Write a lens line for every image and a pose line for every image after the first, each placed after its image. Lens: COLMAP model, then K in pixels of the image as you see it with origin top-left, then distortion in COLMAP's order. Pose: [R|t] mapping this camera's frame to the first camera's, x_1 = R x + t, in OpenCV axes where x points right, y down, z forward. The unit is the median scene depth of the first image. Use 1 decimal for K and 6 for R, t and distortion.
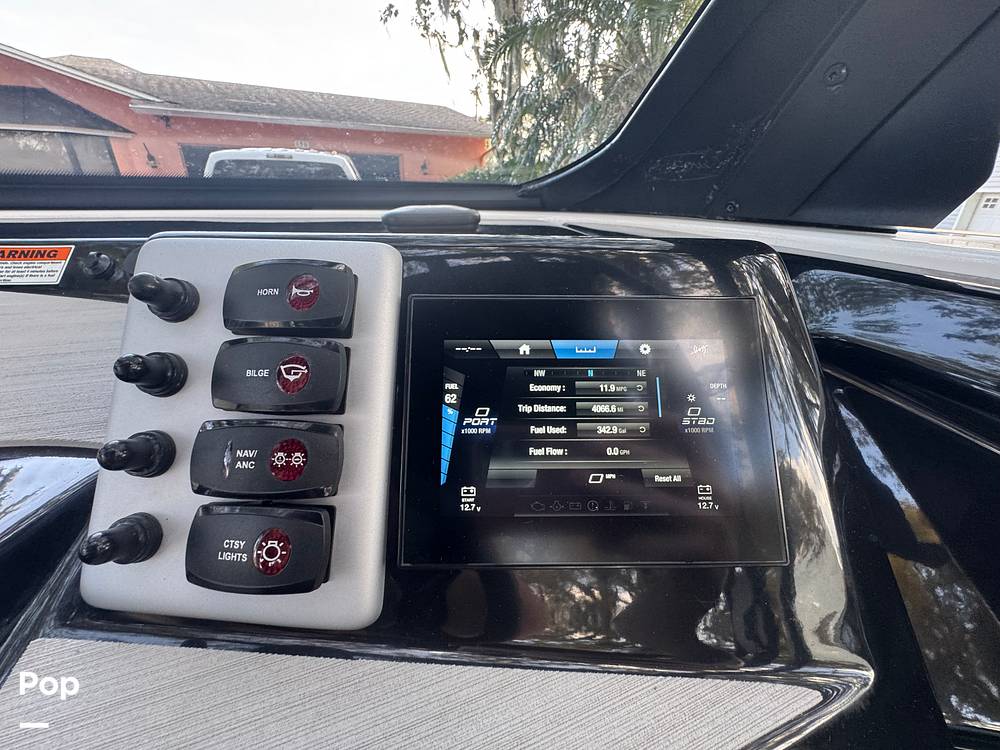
lens RADIAL K [[397.3, 0, 500.0], [0, 397.3, 375.0], [0, 0, 1]] dist [0.000239, 0.000184]
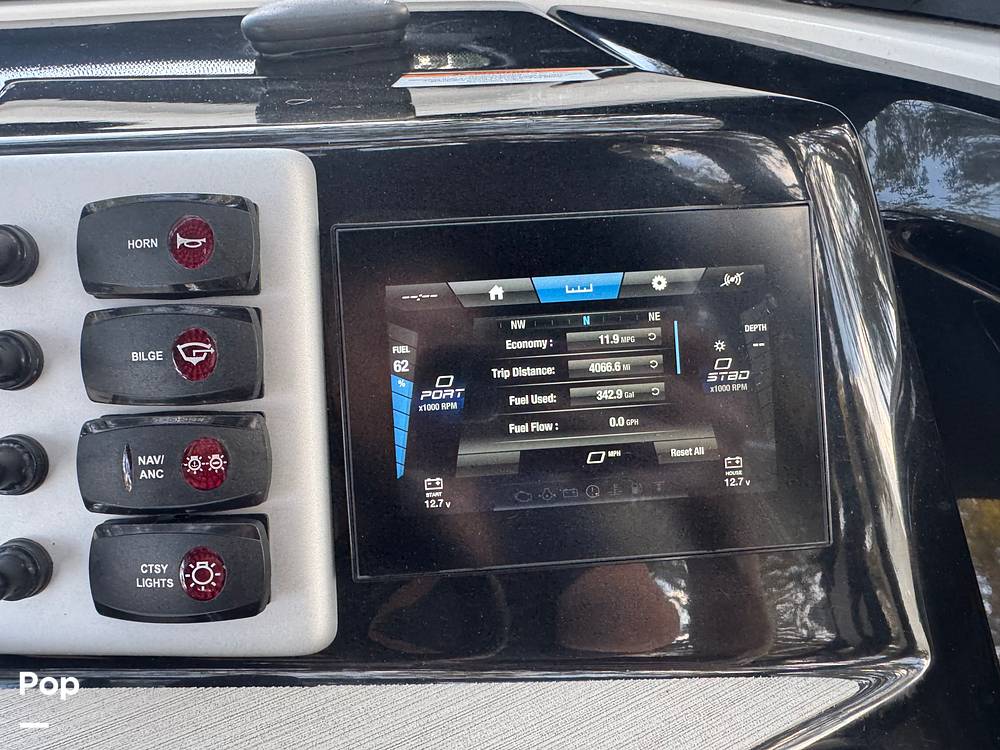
lens RADIAL K [[687.8, 0, 477.6], [0, 687.8, 373.4], [0, 0, 1]] dist [0.007397, -0.000677]
pose [[0.997901, -0.059510, 0.025521, -0.014499], [0.053863, 0.981654, 0.182906, -0.158051], [-0.035938, -0.181148, 0.982799, -0.283764]]
